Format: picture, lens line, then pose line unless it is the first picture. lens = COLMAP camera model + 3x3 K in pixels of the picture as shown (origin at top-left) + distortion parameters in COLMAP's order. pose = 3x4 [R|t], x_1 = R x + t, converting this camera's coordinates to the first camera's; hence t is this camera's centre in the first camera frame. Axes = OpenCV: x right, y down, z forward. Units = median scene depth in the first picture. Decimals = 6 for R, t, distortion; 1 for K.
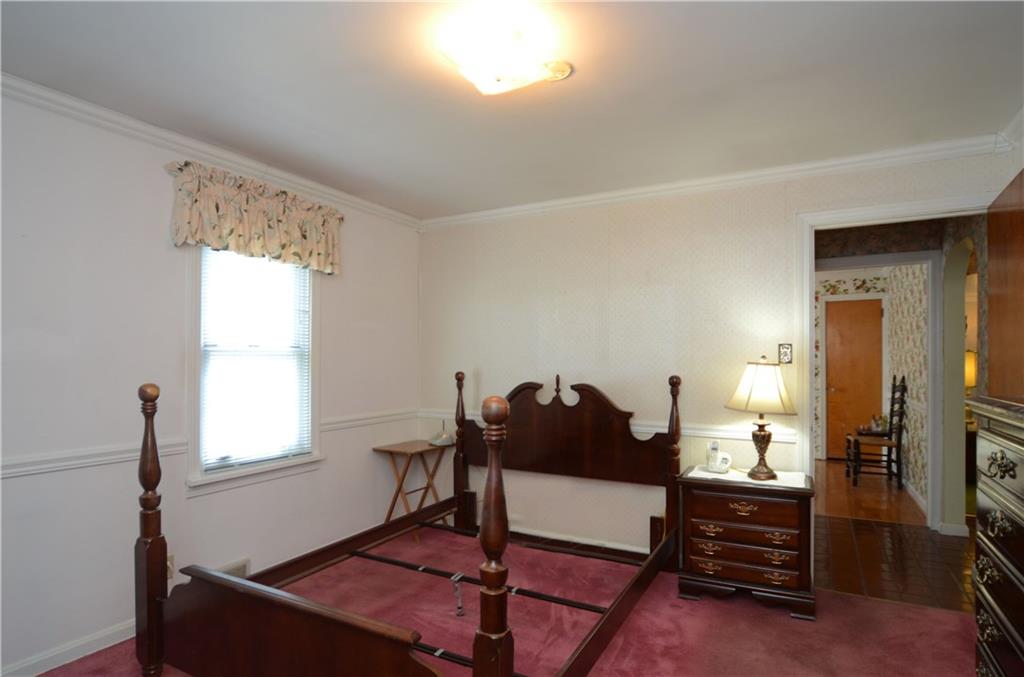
lens RADIAL K [[547.3, 0, 516.0], [0, 547.3, 349.3], [0, 0, 1]] dist [-0.022462, -0.000125]
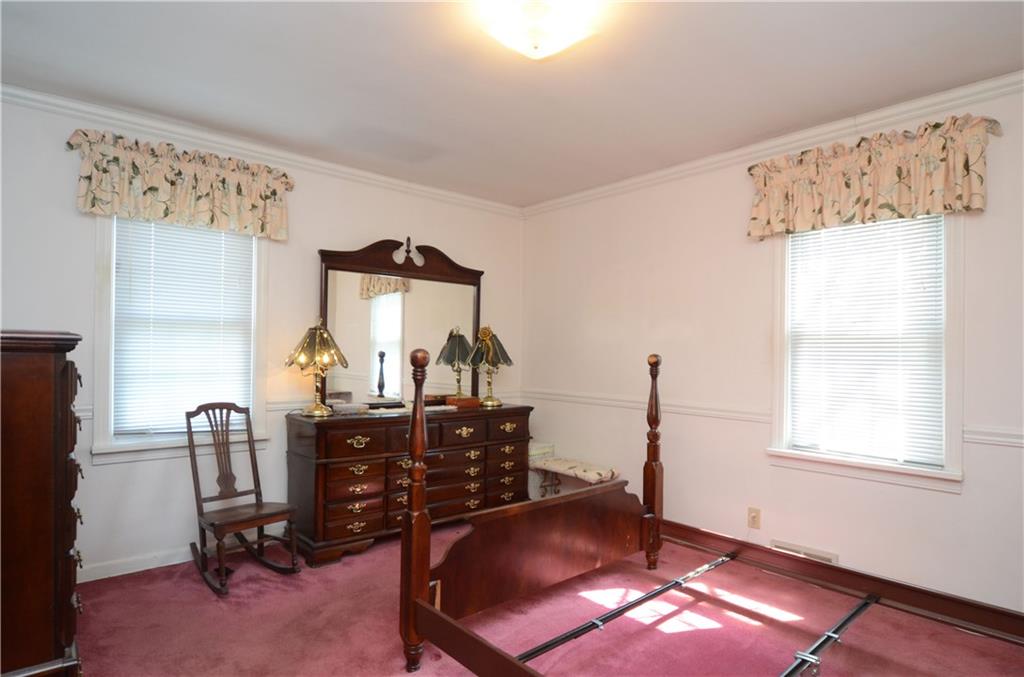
lens RADIAL K [[547.3, 0, 516.0], [0, 547.3, 349.3], [0, 0, 1]] dist [-0.022462, -0.000125]
pose [[-0.348575, 0.011023, -0.937216, 0.579502], [0.019845, 0.999793, 0.004378, 0.022143], [0.937071, -0.017073, -0.348722, 0.835160]]
